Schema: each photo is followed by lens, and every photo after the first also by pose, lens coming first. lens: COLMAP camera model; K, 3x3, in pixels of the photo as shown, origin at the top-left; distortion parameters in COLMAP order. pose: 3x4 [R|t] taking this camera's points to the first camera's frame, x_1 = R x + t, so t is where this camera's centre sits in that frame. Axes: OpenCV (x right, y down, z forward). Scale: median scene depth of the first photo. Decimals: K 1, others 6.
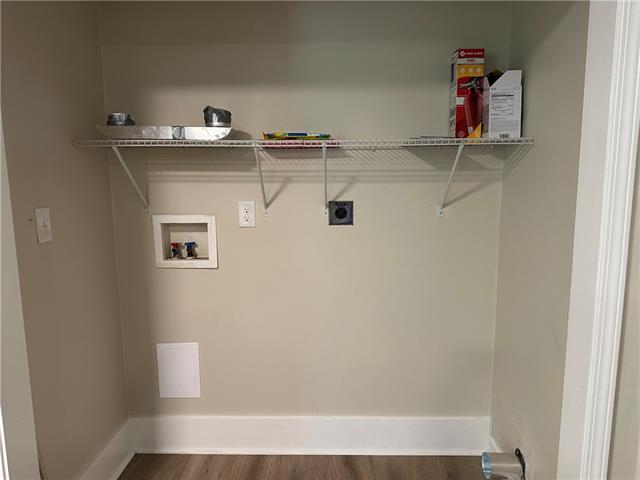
lens RADIAL K [[448.6, 0, 320.9], [0, 448.6, 247.4], [0, 0, 1]] dist [0.118196, -0.183429]
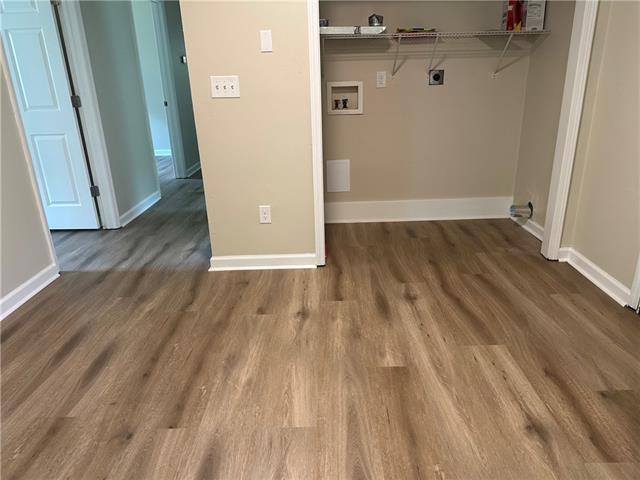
lens RADIAL K [[450.9, 0, 332.2], [0, 450.9, 240.1], [0, 0, 1]] dist [0.037375, -0.045220]
pose [[0.998273, -0.036213, 0.046265, -0.463224], [0.026009, 0.978483, 0.204680, 0.168522], [-0.052682, -0.203123, 0.977735, -0.807548]]
